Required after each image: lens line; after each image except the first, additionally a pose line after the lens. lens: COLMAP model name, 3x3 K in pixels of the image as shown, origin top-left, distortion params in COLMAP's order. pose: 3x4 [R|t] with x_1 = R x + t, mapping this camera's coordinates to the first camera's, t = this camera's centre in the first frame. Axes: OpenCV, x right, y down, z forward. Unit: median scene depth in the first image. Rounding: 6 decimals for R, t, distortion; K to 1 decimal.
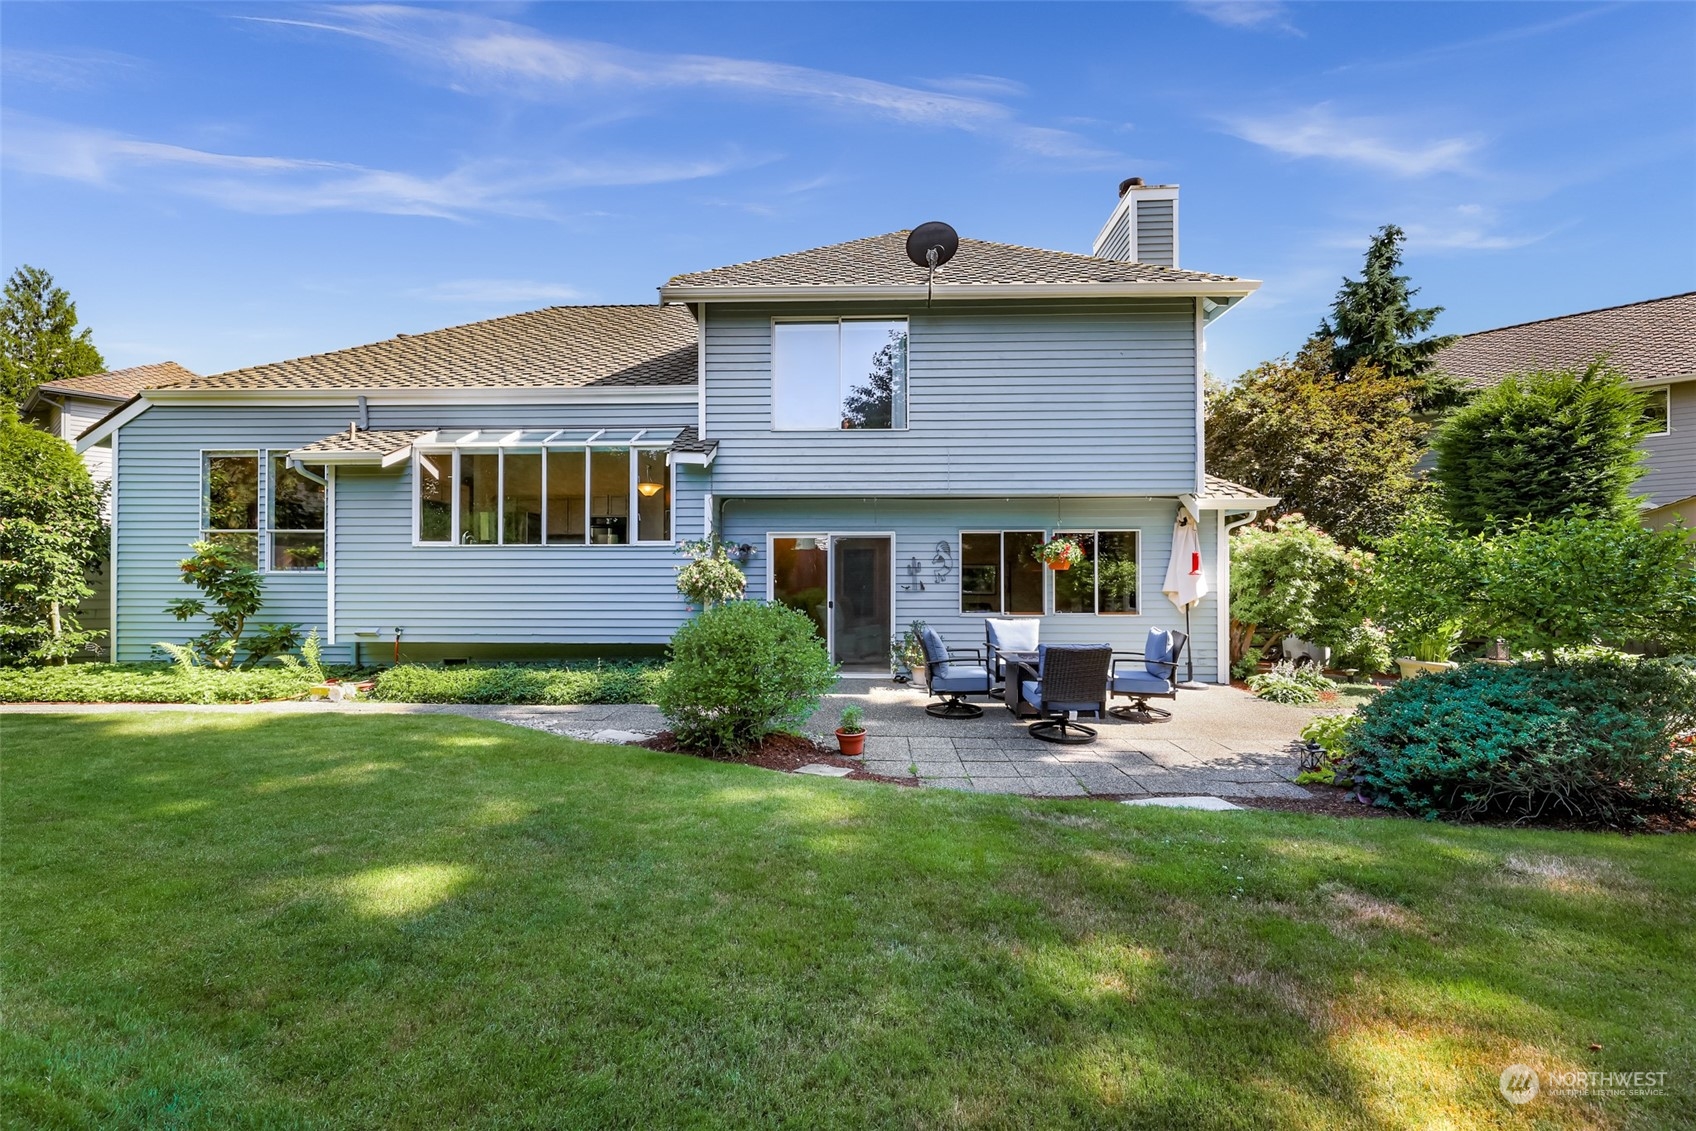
lens RADIAL K [[692.6, 0, 848.0], [0, 692.6, 565.5], [0, 0, 1]] dist [0.000298, 0.000106]
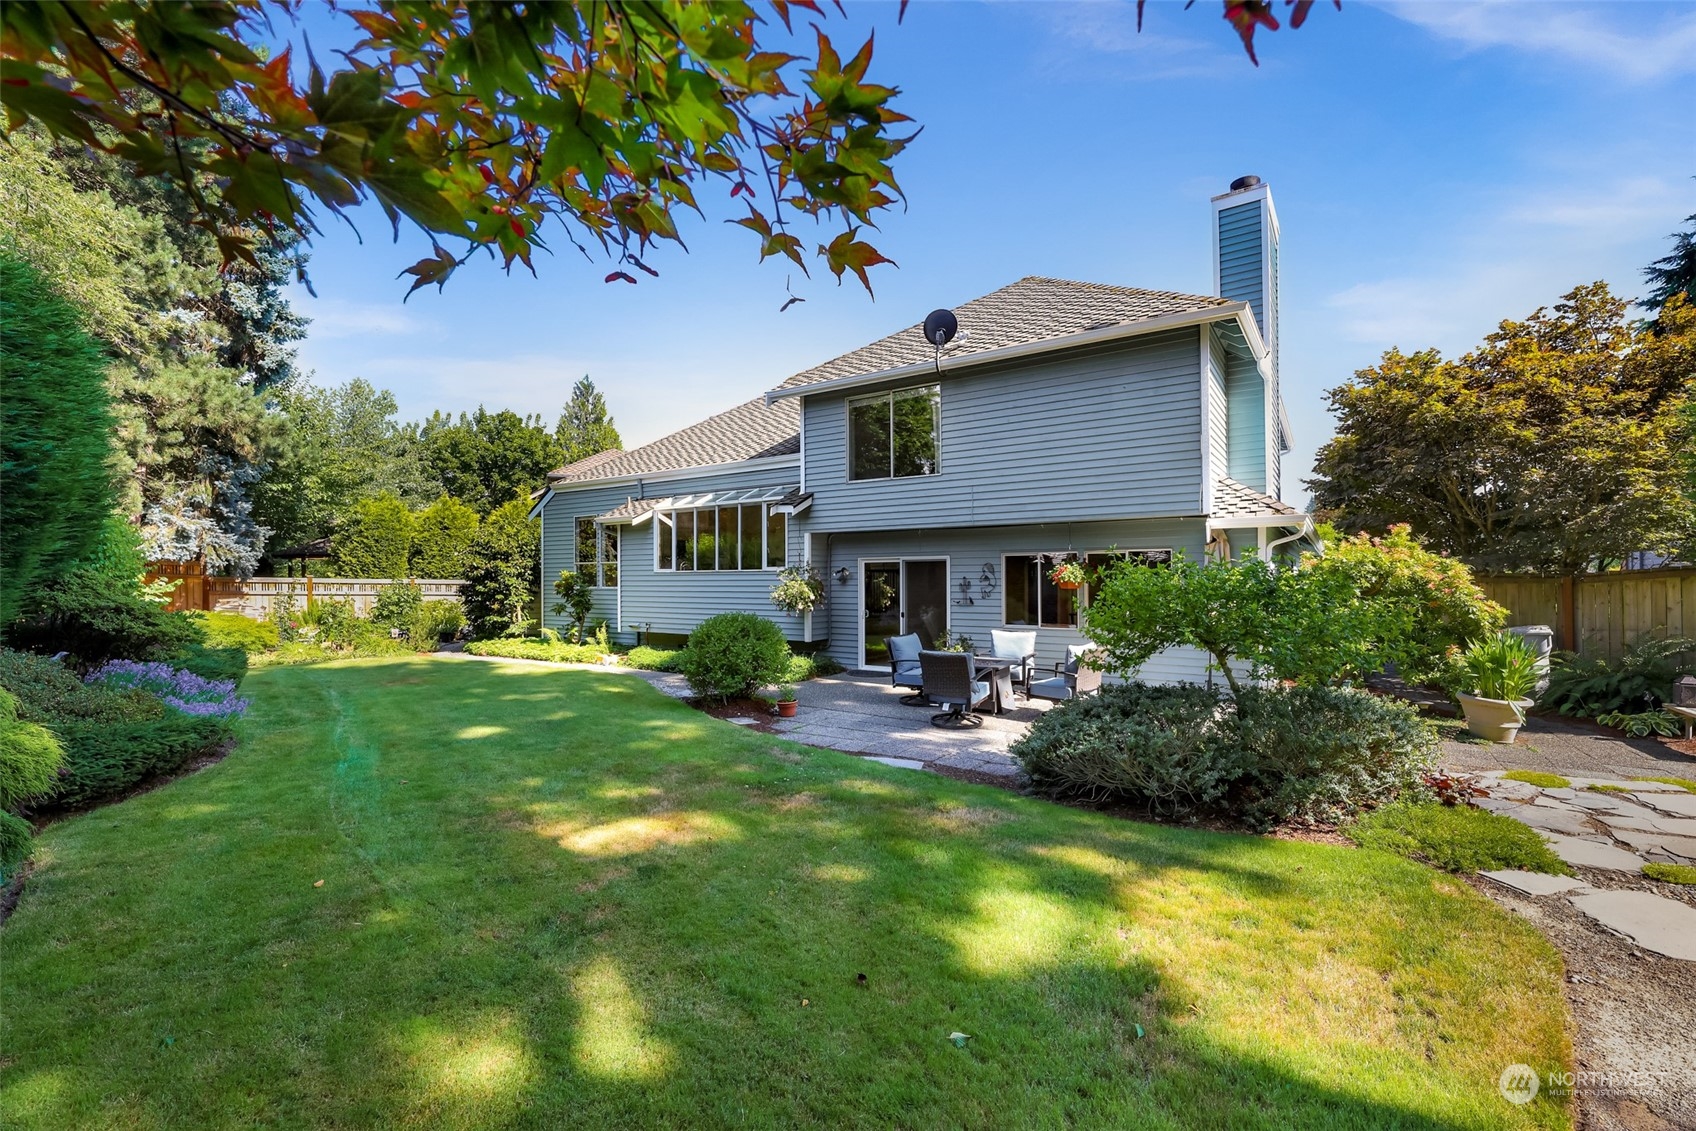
lens RADIAL K [[682.5, 0, 844.2], [0, 682.5, 569.0], [0, 0, 1]] dist [0.002062, 0.000133]
pose [[0.861699, -0.011454, -0.507290, 0.552220], [0.012401, 0.999922, -0.001511, -0.028162], [0.507268, -0.004989, 0.861774, -0.133950]]
